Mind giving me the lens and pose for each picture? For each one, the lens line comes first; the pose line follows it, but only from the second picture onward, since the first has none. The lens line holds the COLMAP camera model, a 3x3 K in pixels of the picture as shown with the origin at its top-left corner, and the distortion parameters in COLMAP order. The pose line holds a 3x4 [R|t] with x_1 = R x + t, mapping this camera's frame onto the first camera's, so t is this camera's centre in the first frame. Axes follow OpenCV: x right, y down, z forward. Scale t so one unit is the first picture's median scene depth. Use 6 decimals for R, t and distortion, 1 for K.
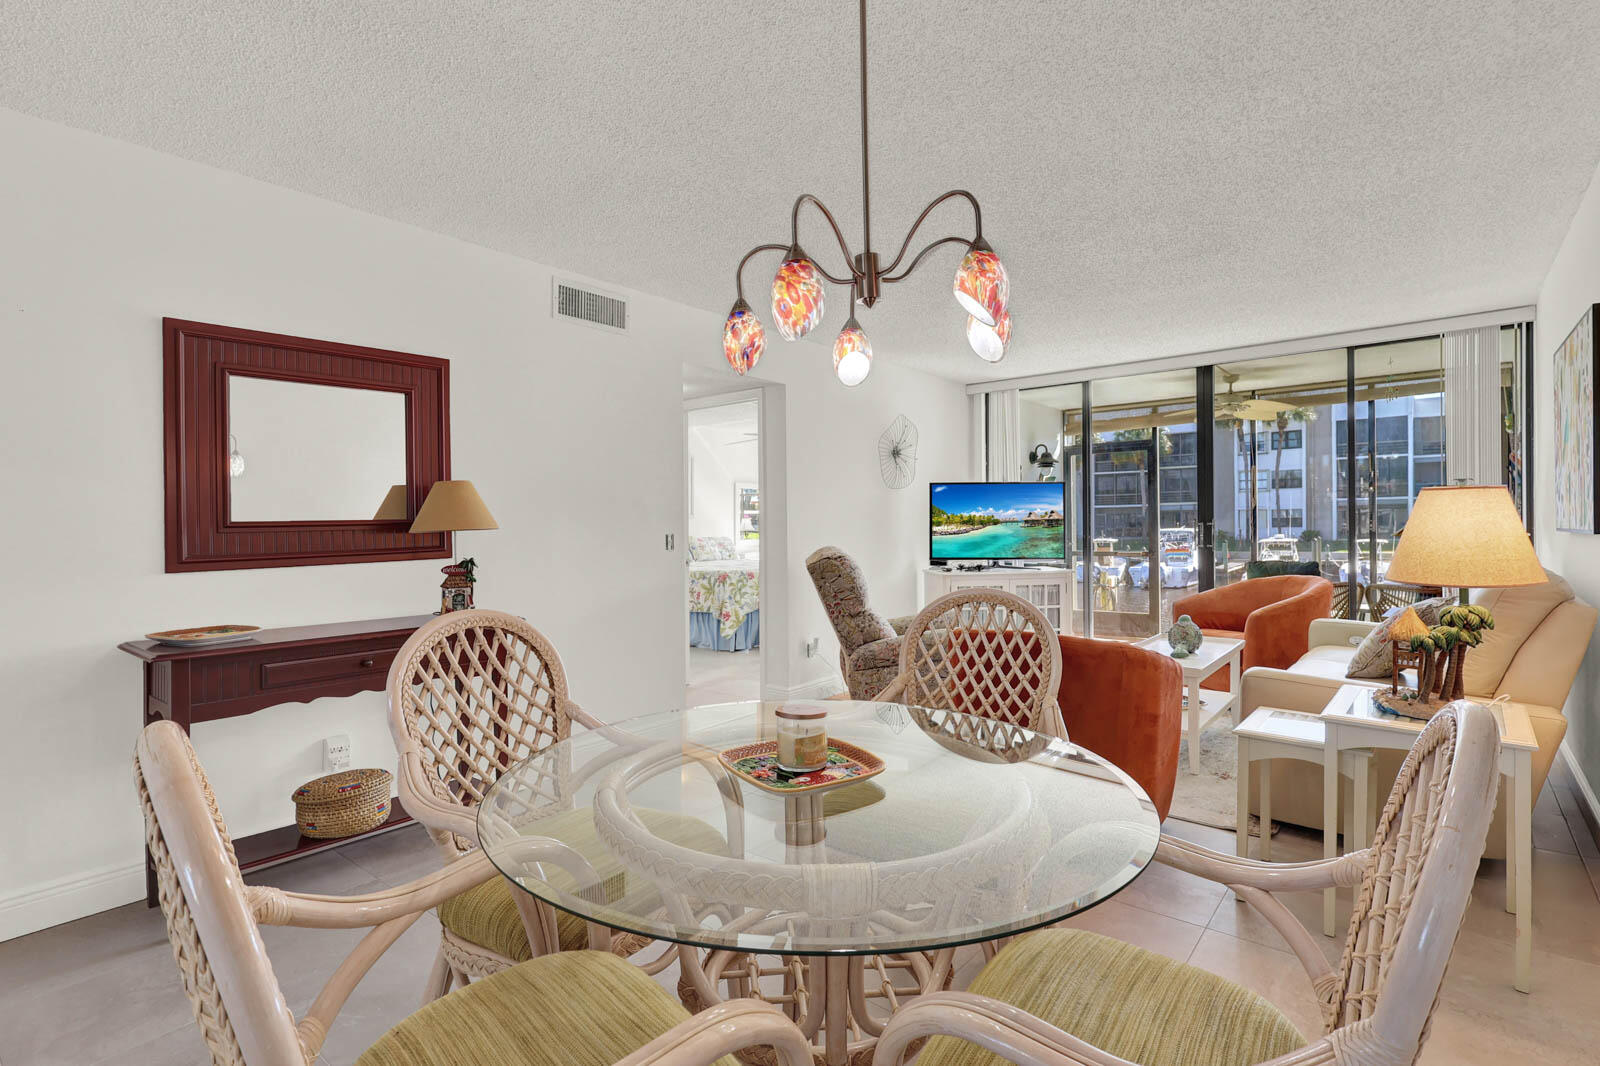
lens RADIAL K [[785.3, 0, 774.4], [0, 785.3, 537.7], [0, 0, 1]] dist [0.001093, 0.000458]
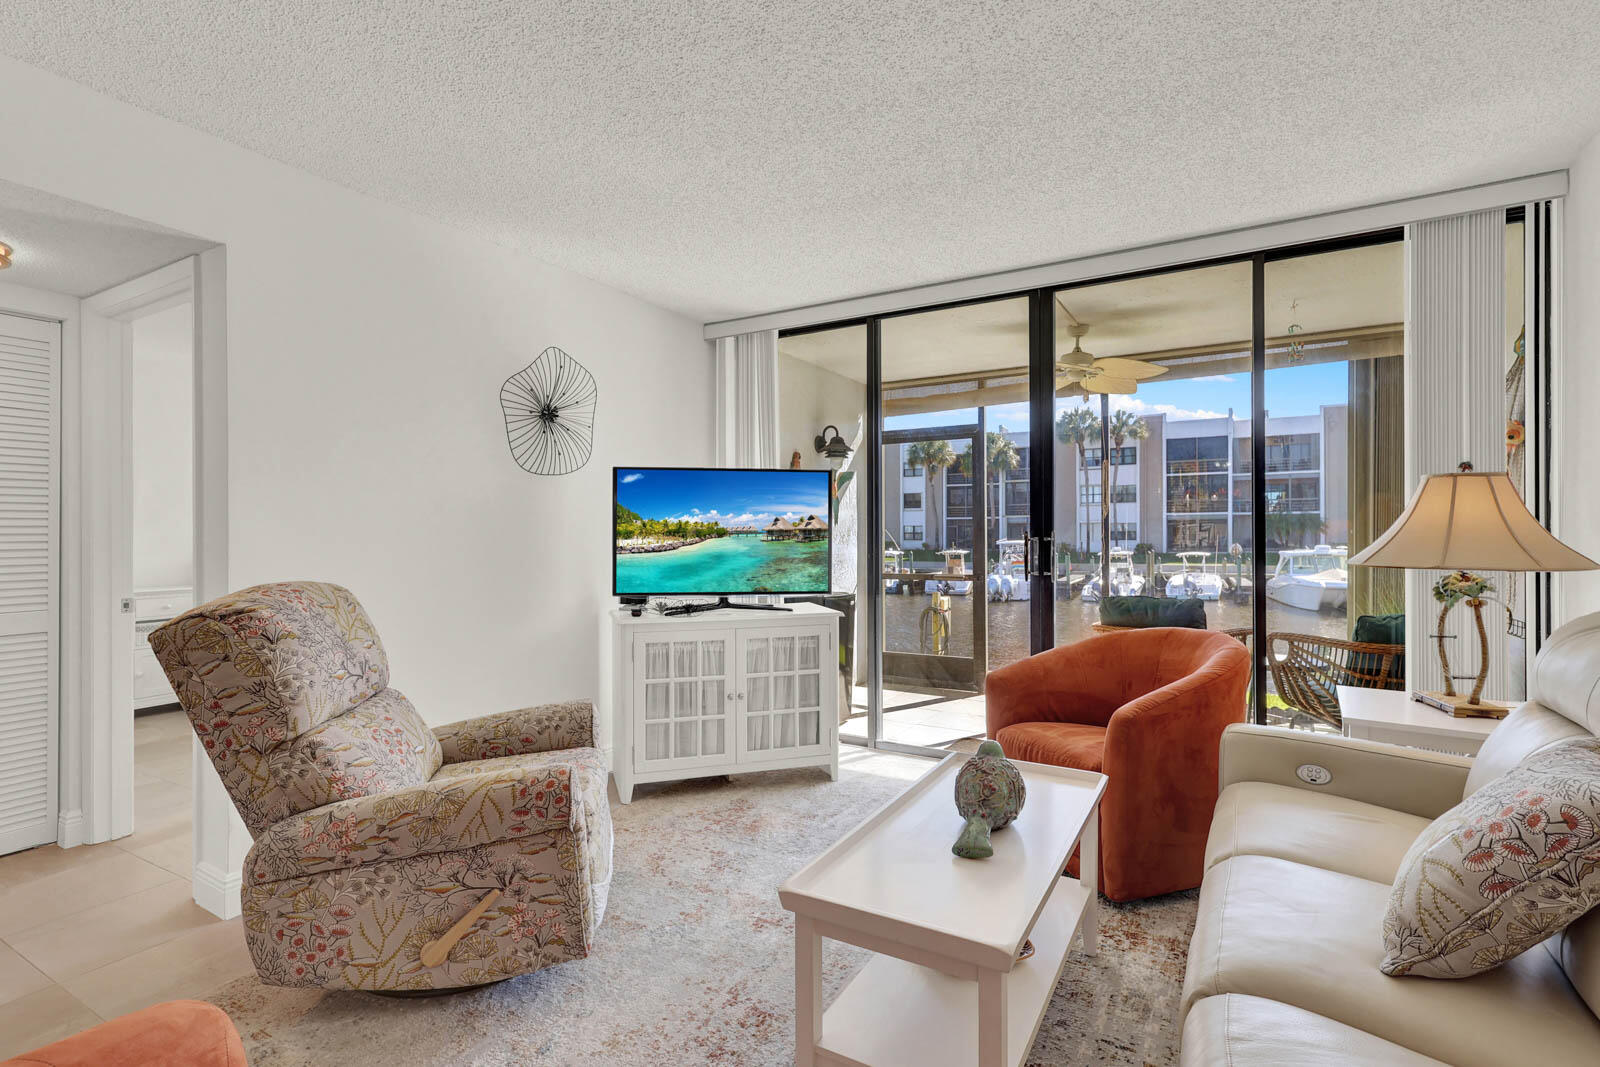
lens RADIAL K [[749.1, 0, 768.8], [0, 749.1, 543.2], [0, 0, 1]] dist [-0.004905, -0.000346]
pose [[0.989945, 0.007195, 0.141267, 0.235150], [-0.006635, 0.999968, -0.004436, -0.009551], [-0.141294, 0.003454, 0.989962, 0.414247]]
